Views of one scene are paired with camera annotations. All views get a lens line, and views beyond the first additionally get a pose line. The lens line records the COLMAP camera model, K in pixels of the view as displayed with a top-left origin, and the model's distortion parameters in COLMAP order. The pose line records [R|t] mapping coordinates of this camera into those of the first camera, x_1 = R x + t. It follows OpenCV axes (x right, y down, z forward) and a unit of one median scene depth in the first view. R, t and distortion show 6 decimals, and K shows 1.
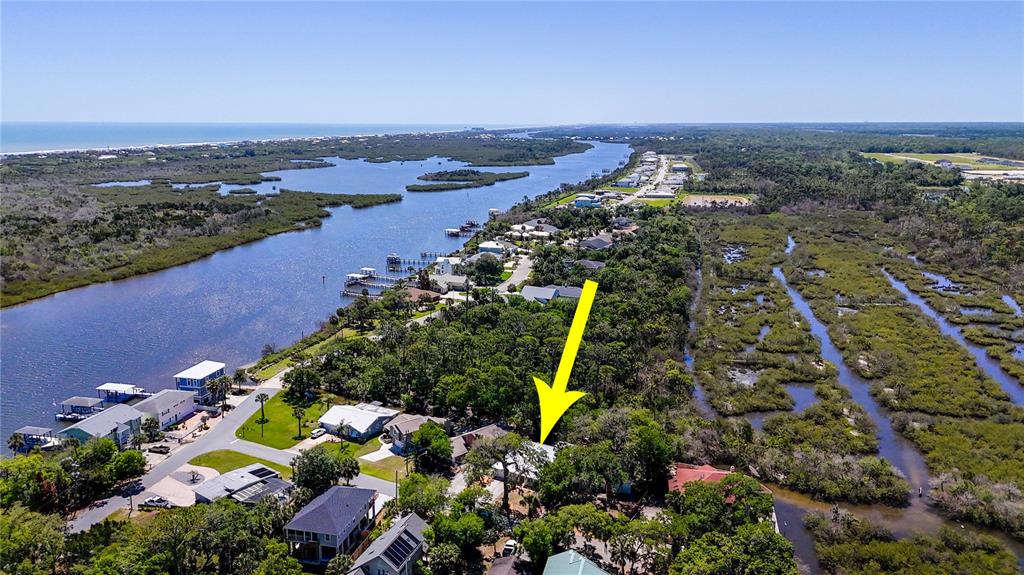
lens RADIAL K [[754.5, 0, 512.0], [0, 754.5, 287.5], [0, 0, 1]] dist [0.082708, -0.089712]
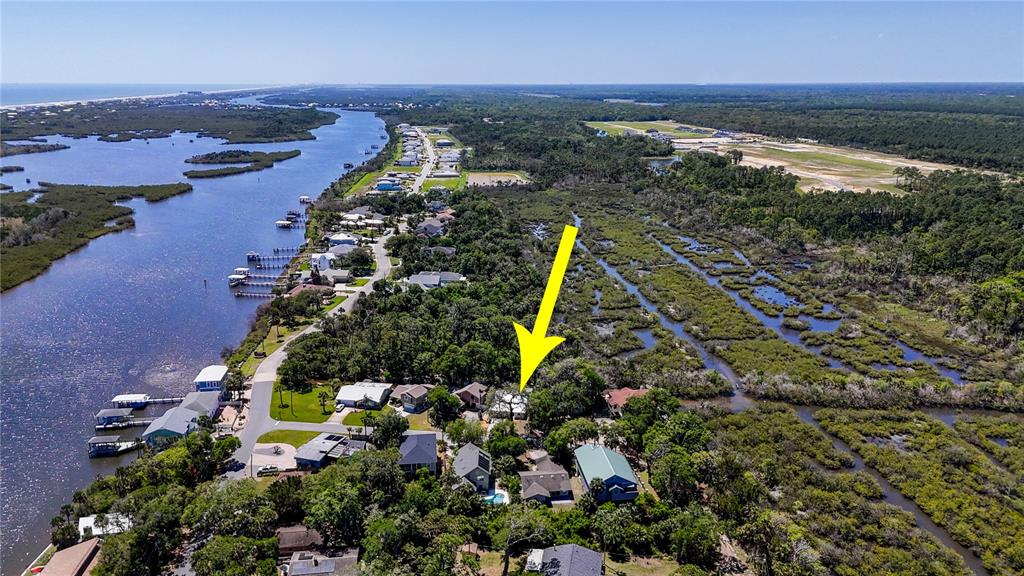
lens RADIAL K [[754.5, 0, 512.0], [0, 754.5, 288.0], [0, 0, 1]] dist [0.082708, -0.089712]
pose [[0.939272, -0.092202, 0.330555, -0.214998], [0.075770, 0.995178, 0.062286, -0.040939], [-0.334704, -0.033458, 0.941729, -0.181954]]
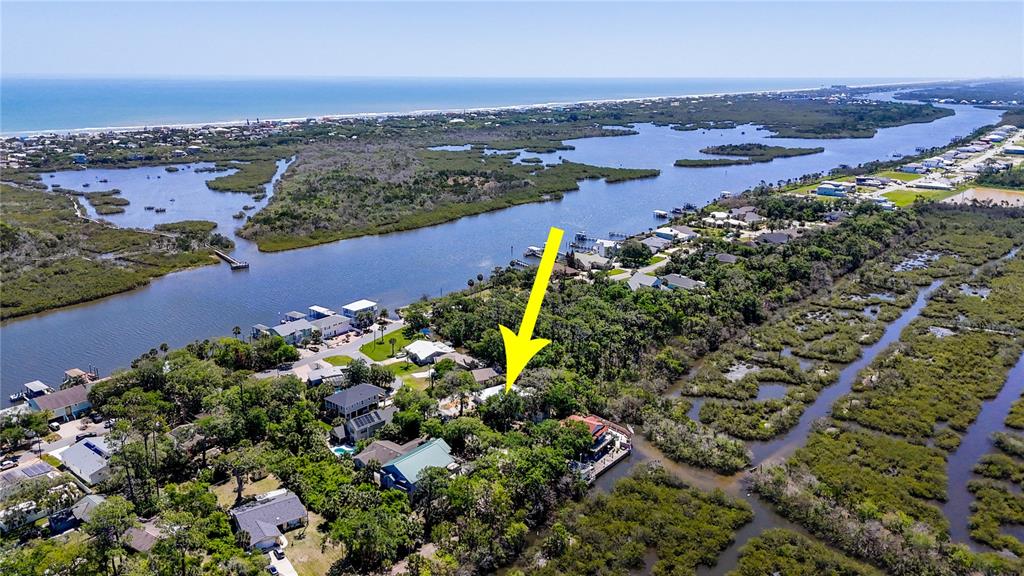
lens RADIAL K [[754.5, 0, 512.0], [0, 754.5, 288.0], [0, 0, 1]] dist [0.082708, -0.089712]
pose [[0.898679, 0.121801, -0.421355, 0.320660], [-0.097421, 0.992103, 0.079003, -0.049092], [0.427650, -0.029949, 0.903448, -0.161083]]
